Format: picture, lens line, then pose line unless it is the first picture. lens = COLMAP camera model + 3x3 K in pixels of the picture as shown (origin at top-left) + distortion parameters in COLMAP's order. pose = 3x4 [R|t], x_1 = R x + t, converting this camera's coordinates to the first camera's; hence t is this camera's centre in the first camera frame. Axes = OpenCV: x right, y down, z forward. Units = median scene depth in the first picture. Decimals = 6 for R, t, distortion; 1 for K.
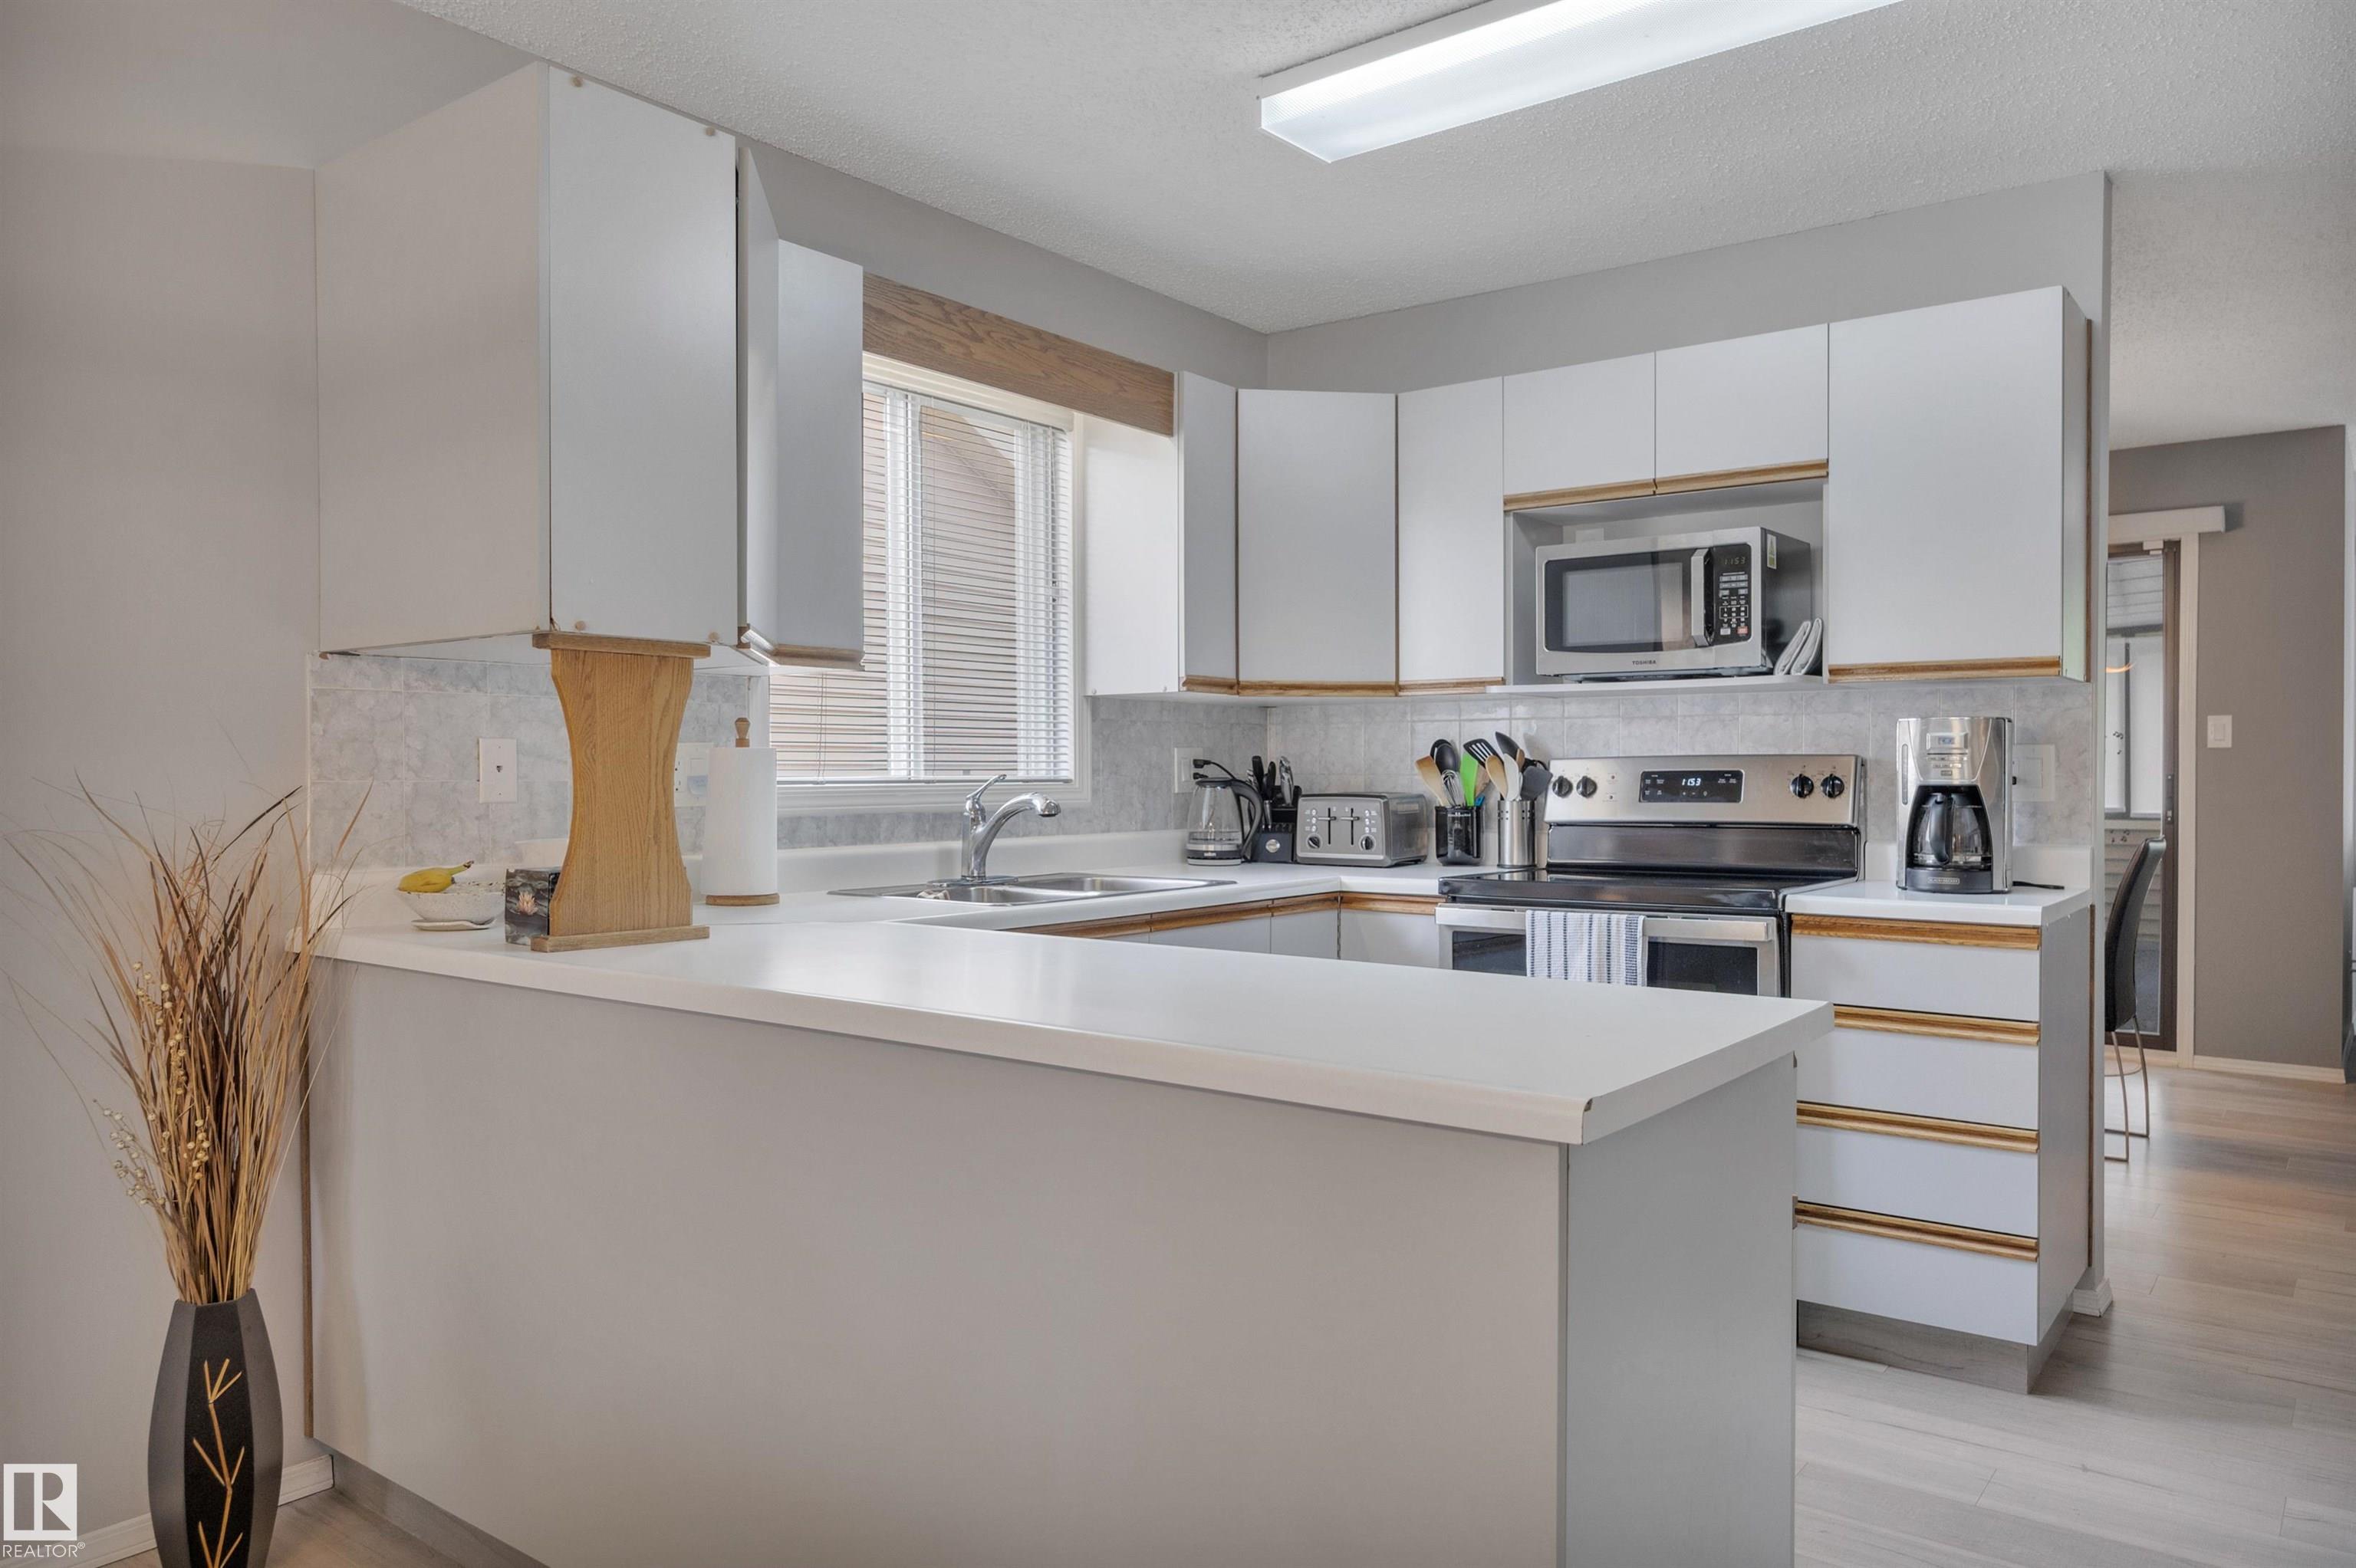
lens RADIAL K [[1564.1, 0, 1176.2], [0, 1564.1, 795.5], [0, 0, 1]] dist [0.002072, -0.016978]
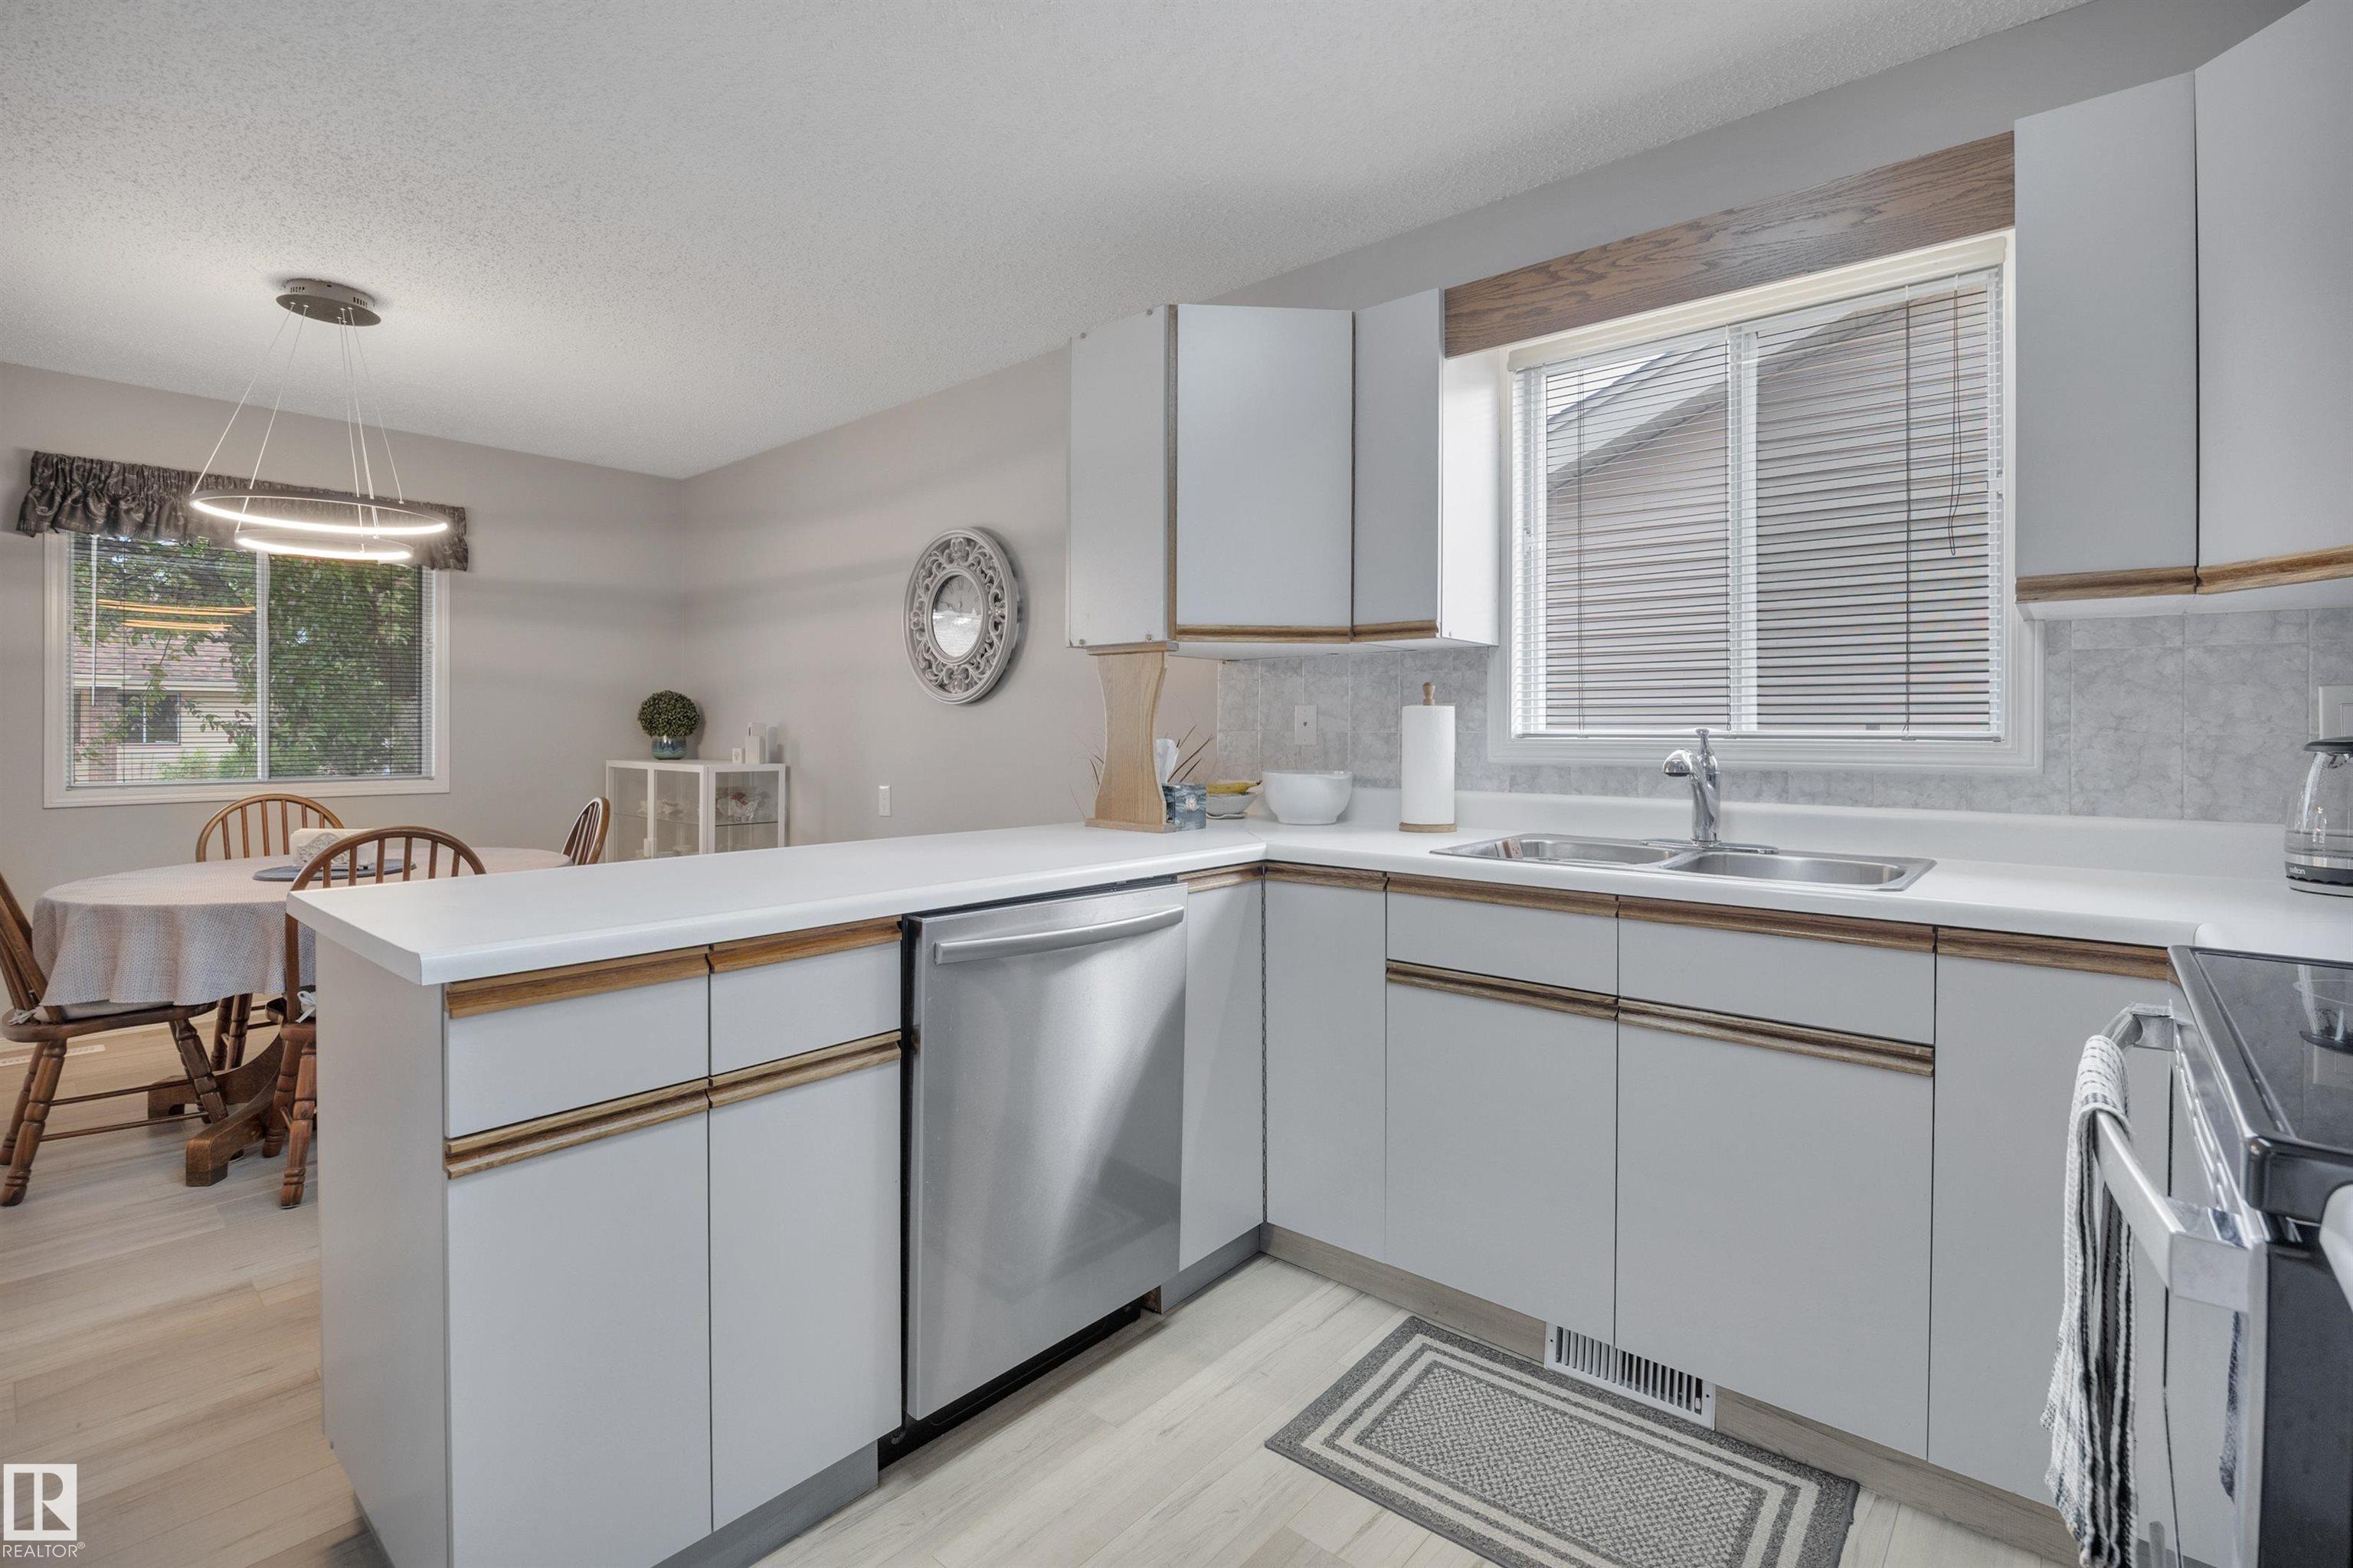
lens RADIAL K [[1075.4, 0, 1176.8], [0, 1075.4, 737.9], [0, 0, 1]] dist [-0.011011, -0.000561]
pose [[-0.061398, 0.006853, -0.998090, 0.503350], [-0.019282, 0.999782, 0.008051, -0.006945], [0.997927, 0.019740, -0.061253, 0.716590]]
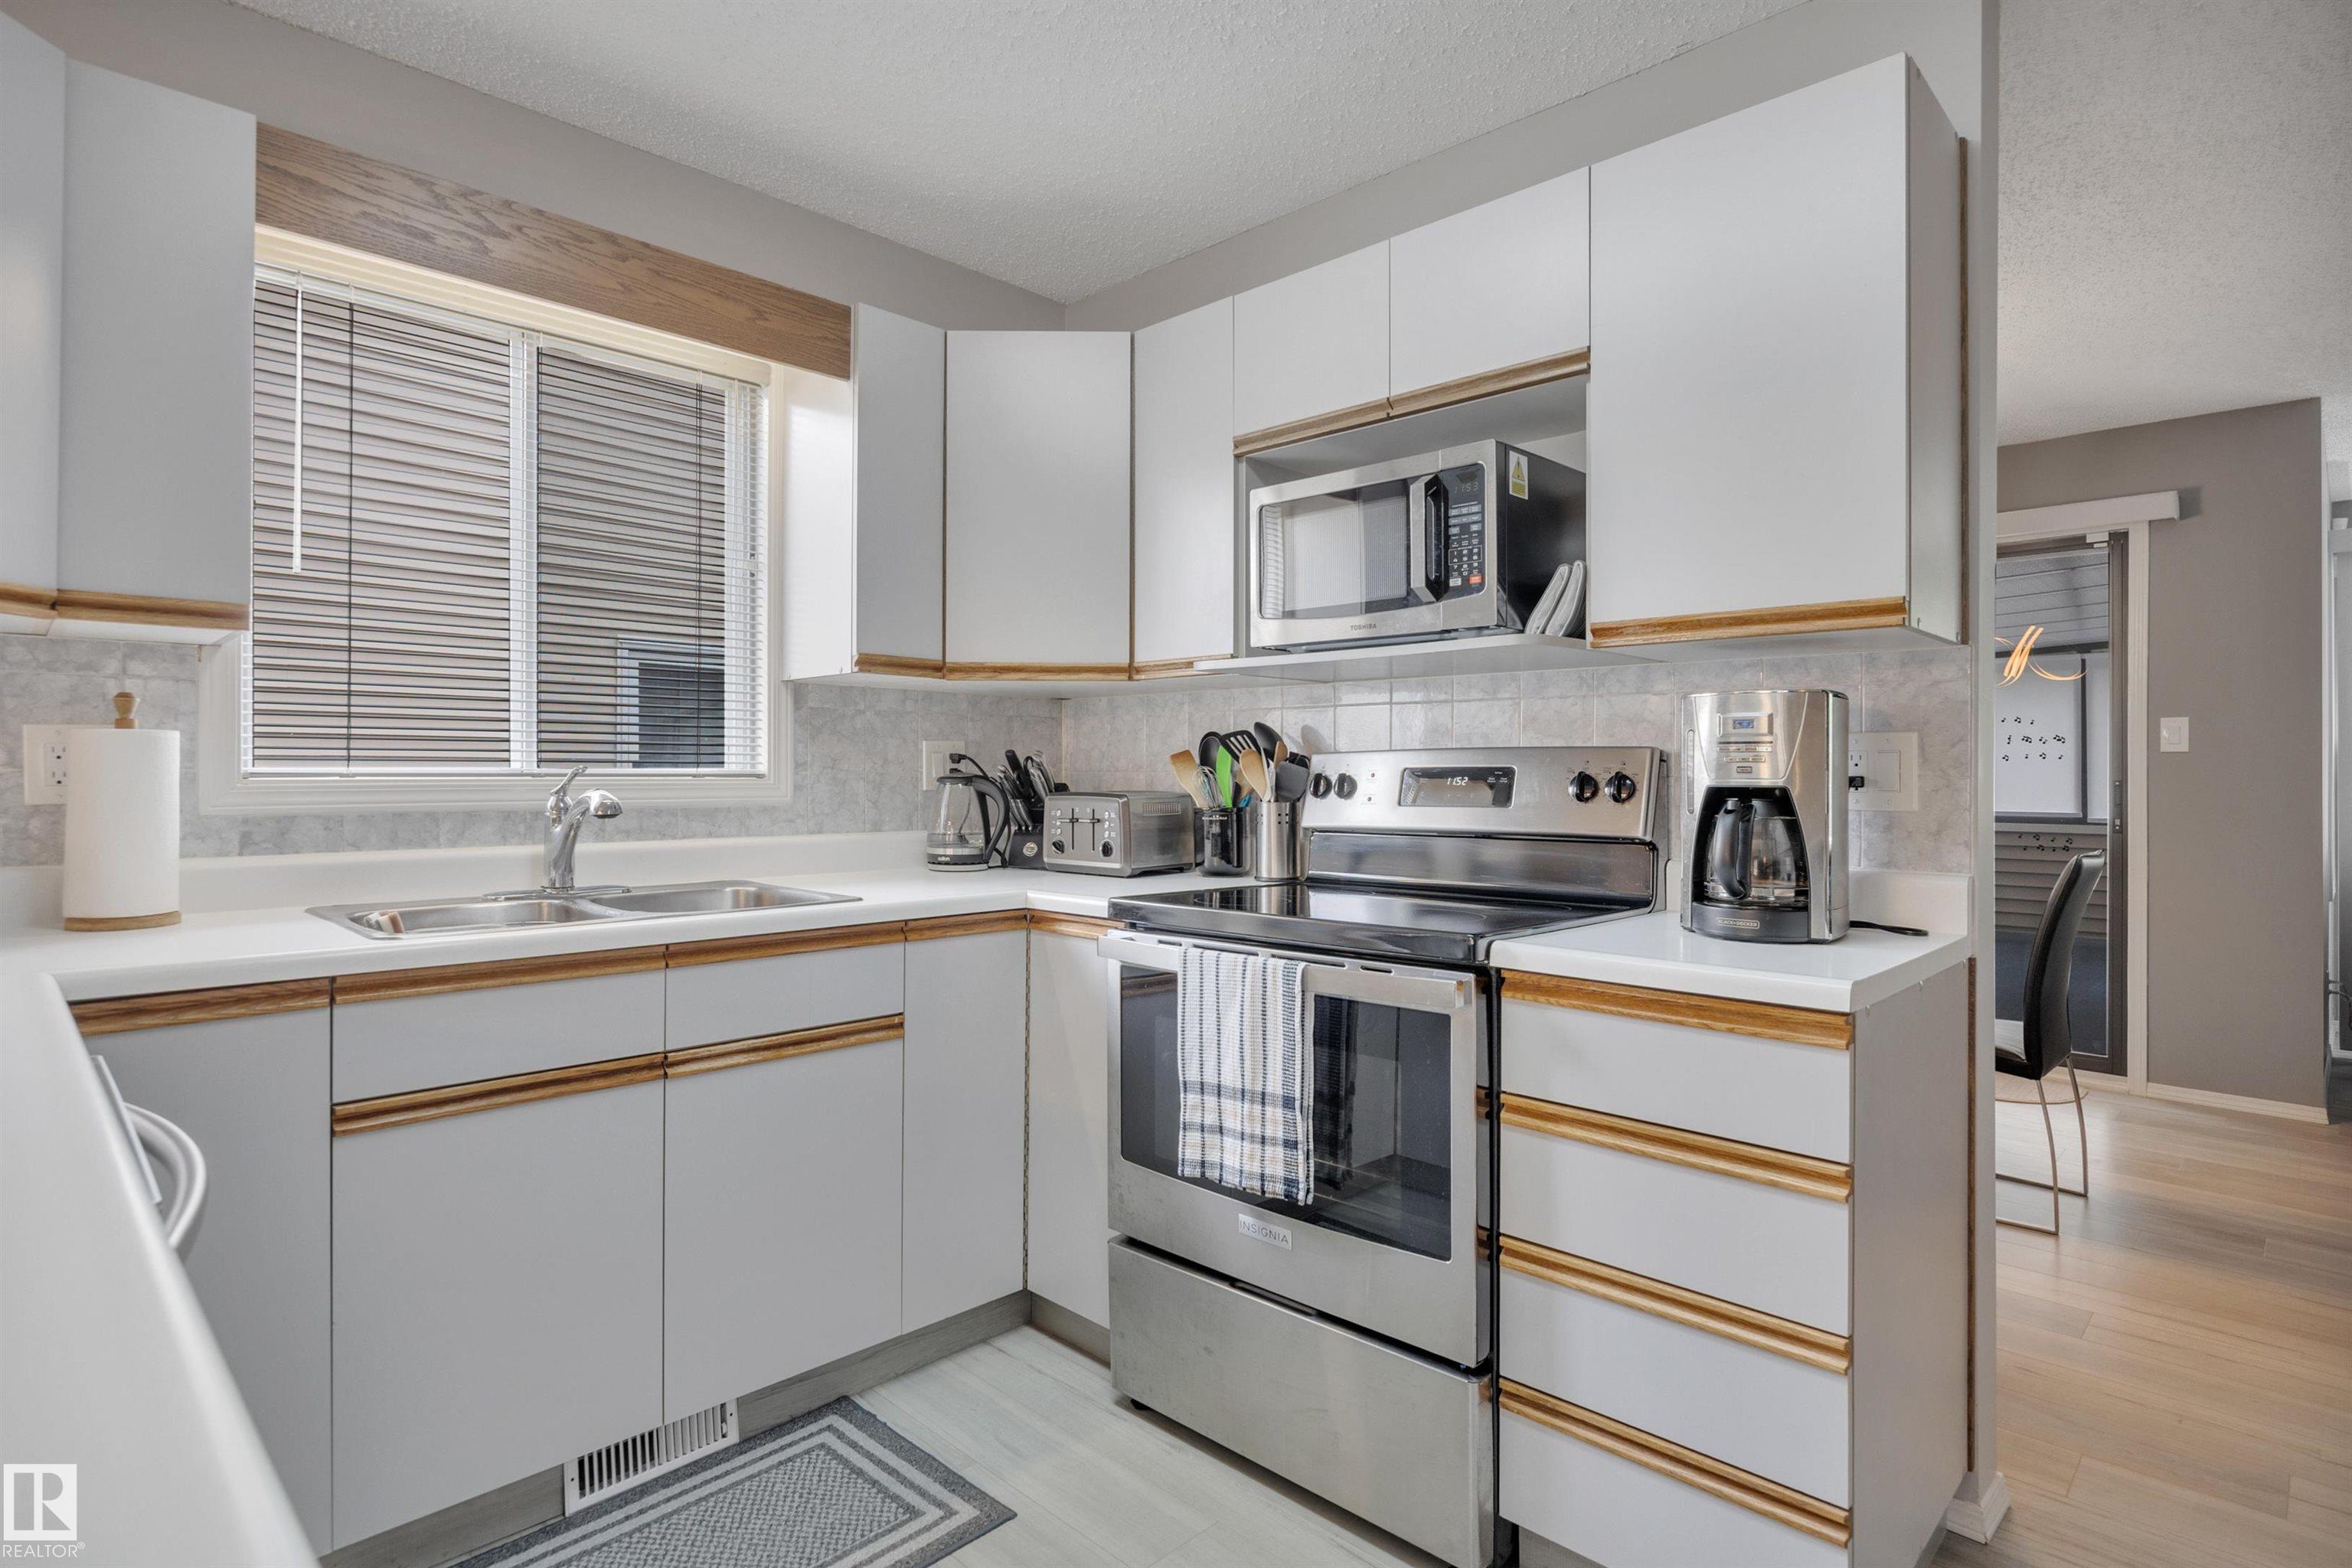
lens RADIAL K [[1183.3, 0, 1176.5], [0, 1183.3, 769.4], [0, 0, 1]] dist [-0.016567, 0.001009]
pose [[0.992585, 0.005327, -0.121437, 0.274512], [-0.007577, 0.999808, -0.018077, -0.002724], [0.121317, 0.018863, 0.992435, 0.399793]]
